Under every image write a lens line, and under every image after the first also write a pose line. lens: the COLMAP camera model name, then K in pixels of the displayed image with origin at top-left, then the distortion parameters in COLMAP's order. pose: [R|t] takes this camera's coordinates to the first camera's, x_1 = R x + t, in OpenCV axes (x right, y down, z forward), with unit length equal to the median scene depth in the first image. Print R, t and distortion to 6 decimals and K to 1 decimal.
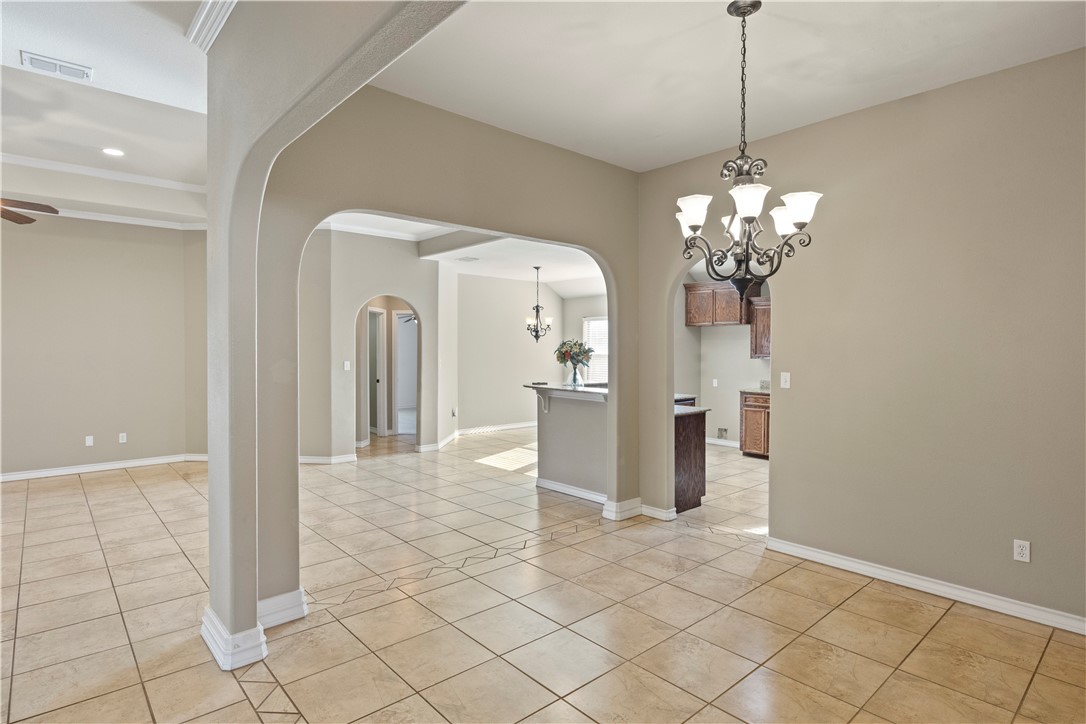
lens RADIAL K [[567.0, 0, 549.3], [0, 567.0, 357.2], [0, 0, 1]] dist [-0.003036, -0.001721]
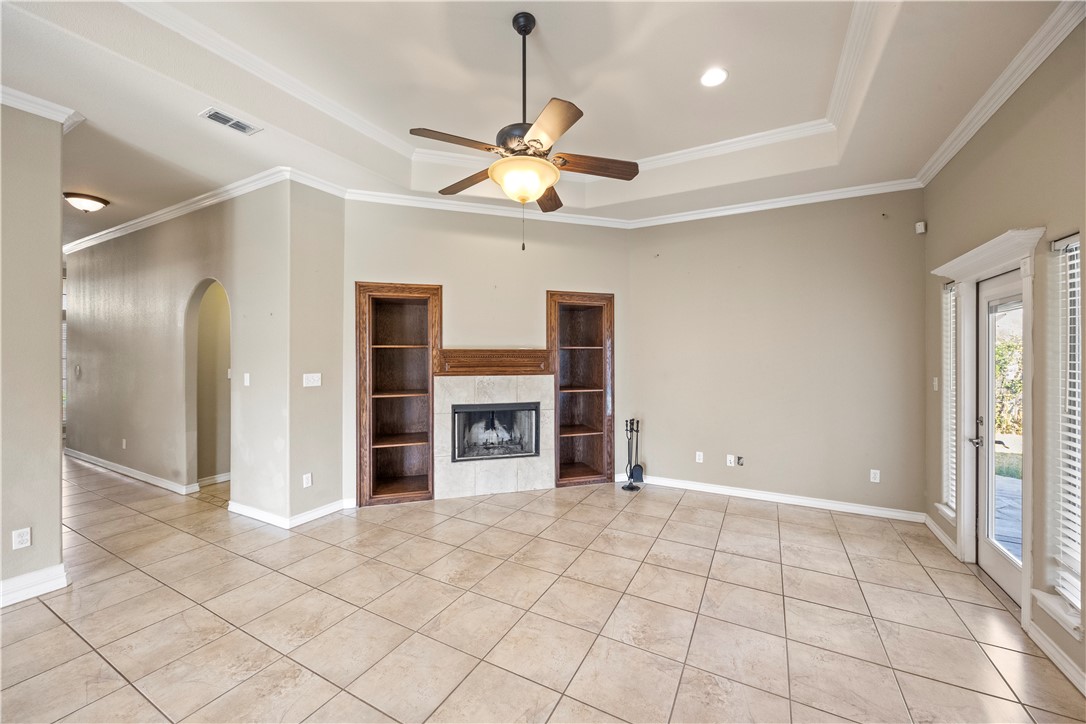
lens RADIAL K [[413.9, 0, 545.0], [0, 413.9, 356.0], [0, 0, 1]] dist [-0.005480, 0.000974]
pose [[-0.939551, -0.005186, -0.342370, -0.866292], [-0.012286, 0.999752, 0.018571, -0.030273], [0.342188, 0.021654, -0.939382, 1.483563]]
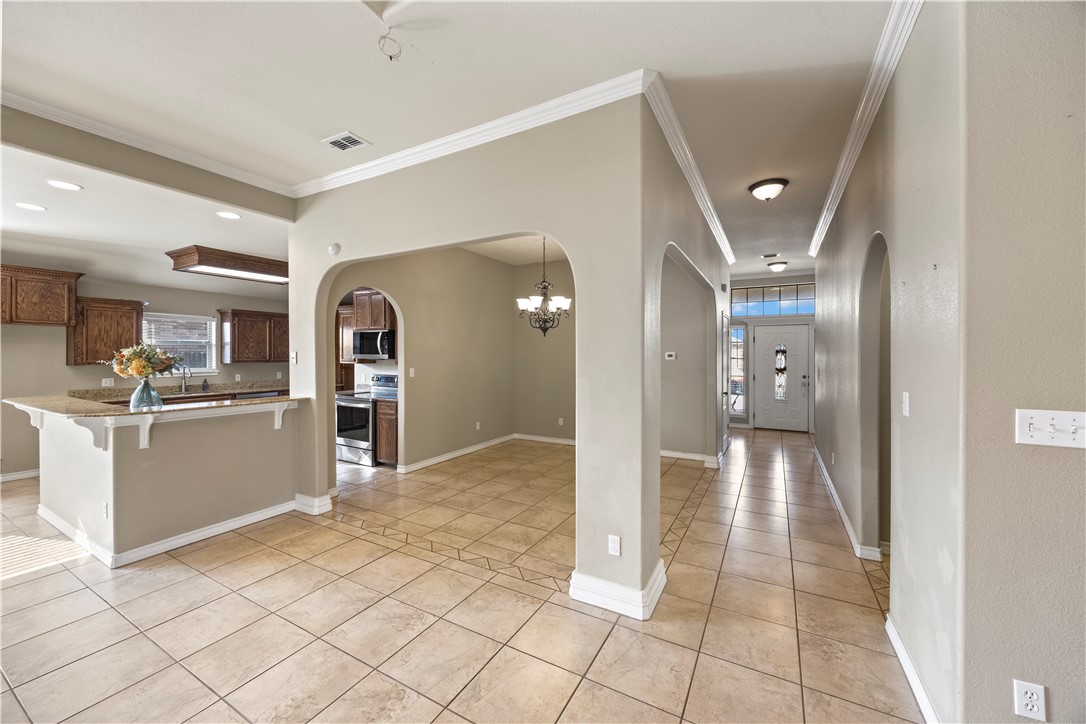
lens RADIAL K [[413.9, 0, 543.3], [0, 413.9, 355.1], [0, 0, 1]] dist [-0.005480, 0.000974]
pose [[-0.321664, -0.004439, 0.946843, -0.871310], [0.014876, 0.999842, 0.009741, -0.017438], [-0.946737, 0.017218, -0.321547, 0.966271]]
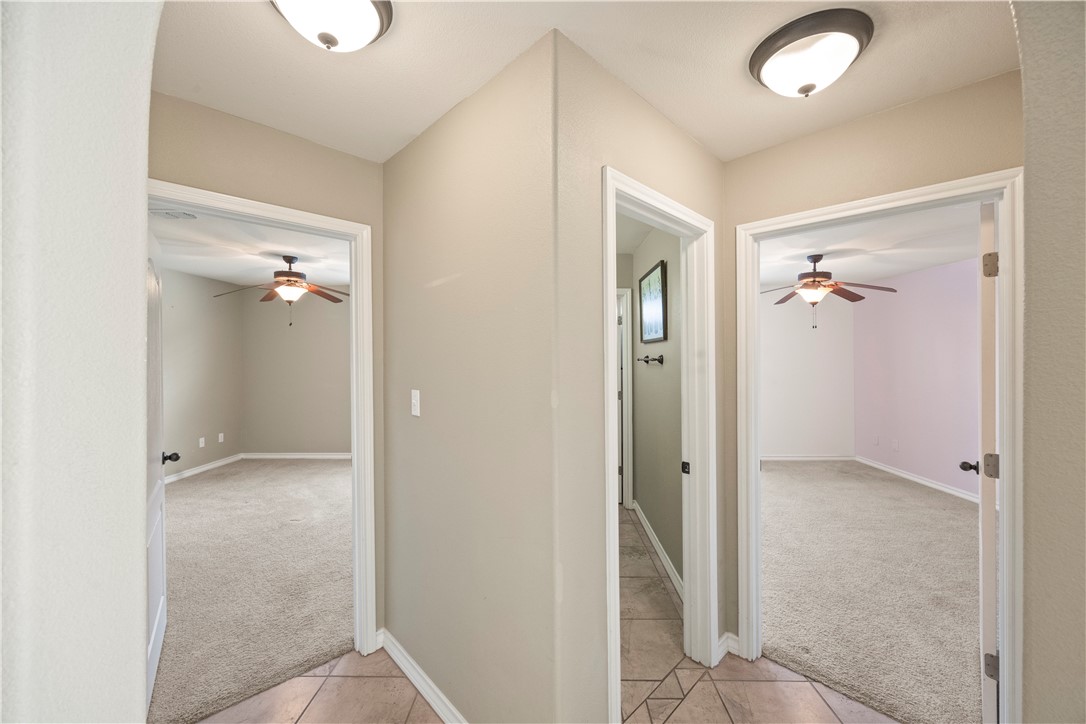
lens RADIAL K [[413.9, 0, 545.5], [0, 413.9, 347.5], [0, 0, 1]] dist [-0.005480, 0.000974]
pose [[0.729454, -0.012938, -0.683907, -0.443888], [-0.011574, 0.999445, -0.031252, -0.026495], [0.683932, 0.030712, 0.728899, 1.692698]]
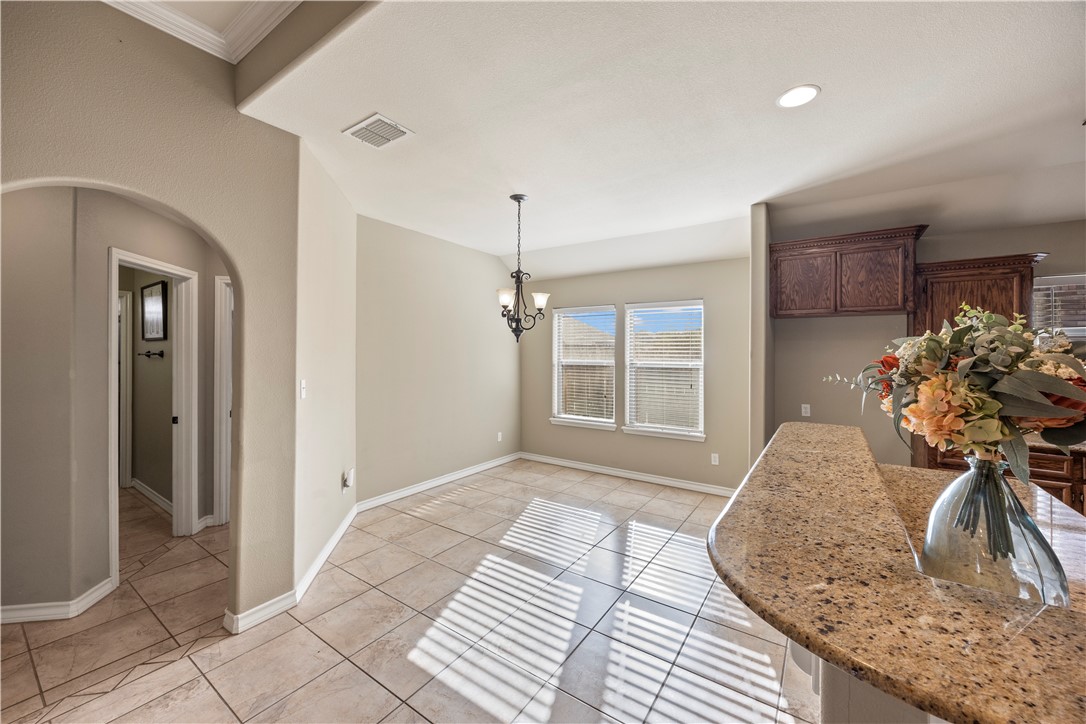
lens RADIAL K [[413.9, 0, 538.3], [0, 413.9, 350.4], [0, 0, 1]] dist [-0.005480, 0.000974]
pose [[0.974542, 0.005724, 0.224133, -0.177642], [-0.001243, 0.999797, -0.020128, -0.021131], [-0.224203, 0.019337, 0.974351, 1.268766]]
